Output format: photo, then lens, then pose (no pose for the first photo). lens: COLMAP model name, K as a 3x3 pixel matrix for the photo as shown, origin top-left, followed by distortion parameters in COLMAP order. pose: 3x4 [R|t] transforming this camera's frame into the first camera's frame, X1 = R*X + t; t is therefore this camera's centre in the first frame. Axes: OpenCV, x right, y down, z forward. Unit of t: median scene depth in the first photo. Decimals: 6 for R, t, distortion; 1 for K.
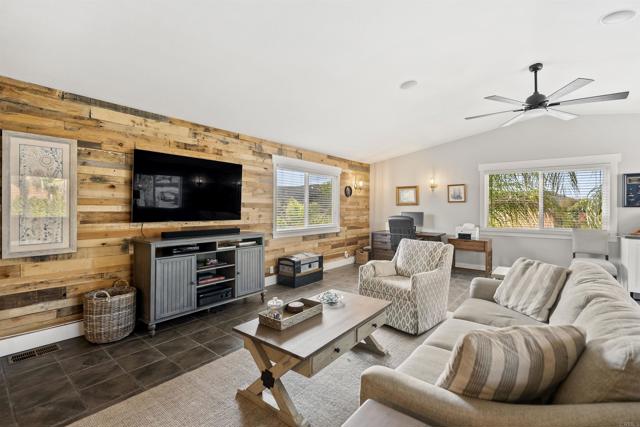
lens RADIAL K [[292.7, 0, 318.4], [0, 292.7, 206.5], [0, 0, 1]] dist [-0.013059, 0.000195]
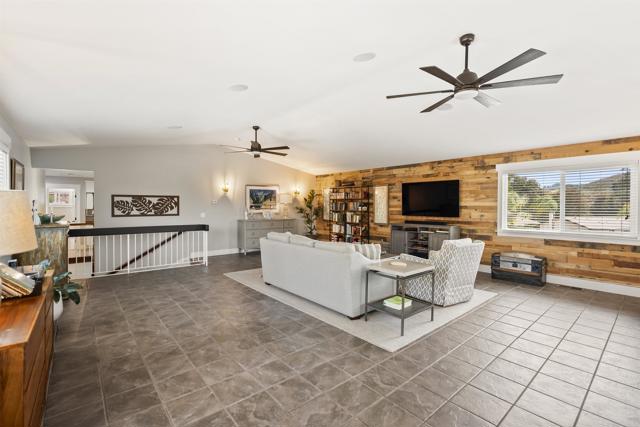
lens RADIAL K [[292.7, 0, 318.5], [0, 292.7, 212.1], [0, 0, 1]] dist [-0.013059, 0.000195]
pose [[-0.201177, 0.014422, -0.979449, 1.236182], [0.002344, 0.999896, 0.014242, -0.003624], [0.979552, 0.000569, -0.201190, 0.570540]]
